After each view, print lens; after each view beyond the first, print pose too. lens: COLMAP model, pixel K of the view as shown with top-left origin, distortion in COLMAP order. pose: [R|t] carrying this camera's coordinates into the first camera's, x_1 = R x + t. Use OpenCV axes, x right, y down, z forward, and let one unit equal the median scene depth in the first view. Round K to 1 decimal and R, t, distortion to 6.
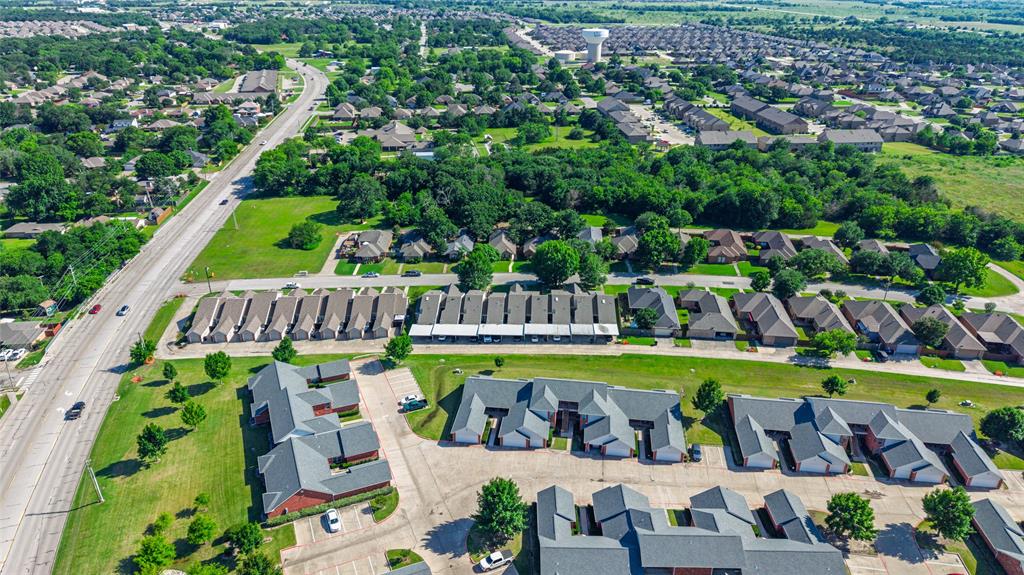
lens RADIAL K [[680.0, 0, 509.3], [0, 680.0, 289.1], [0, 0, 1]] dist [0.036879, -0.037422]
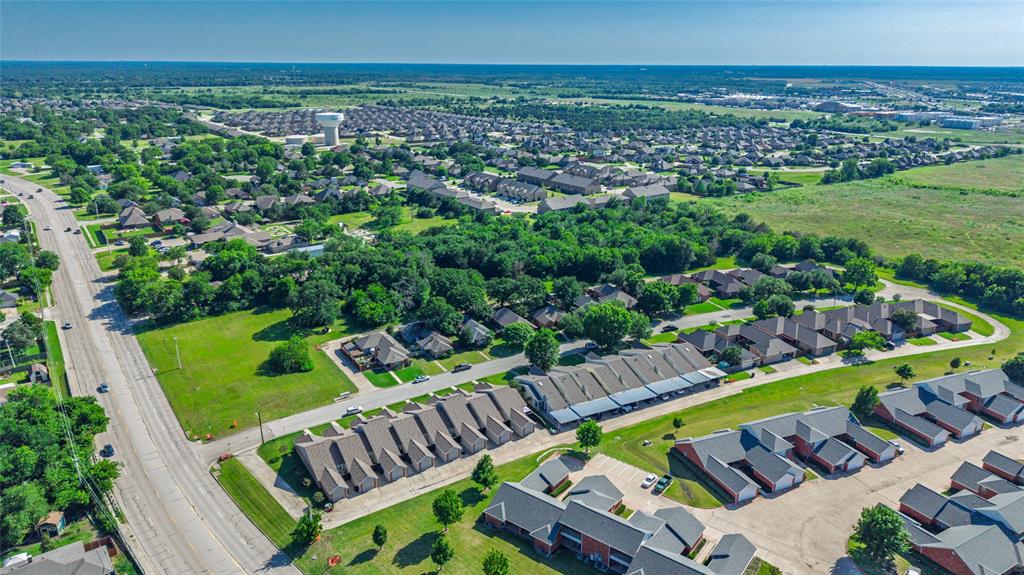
lens RADIAL K [[680.0, 0, 509.3], [0, 680.0, 289.1], [0, 0, 1]] dist [0.036879, -0.037422]
pose [[0.866821, -0.158446, 0.472775, -0.482553], [0.208577, 0.976449, -0.055172, -0.060309], [-0.452899, 0.146434, 0.879454, 0.127302]]
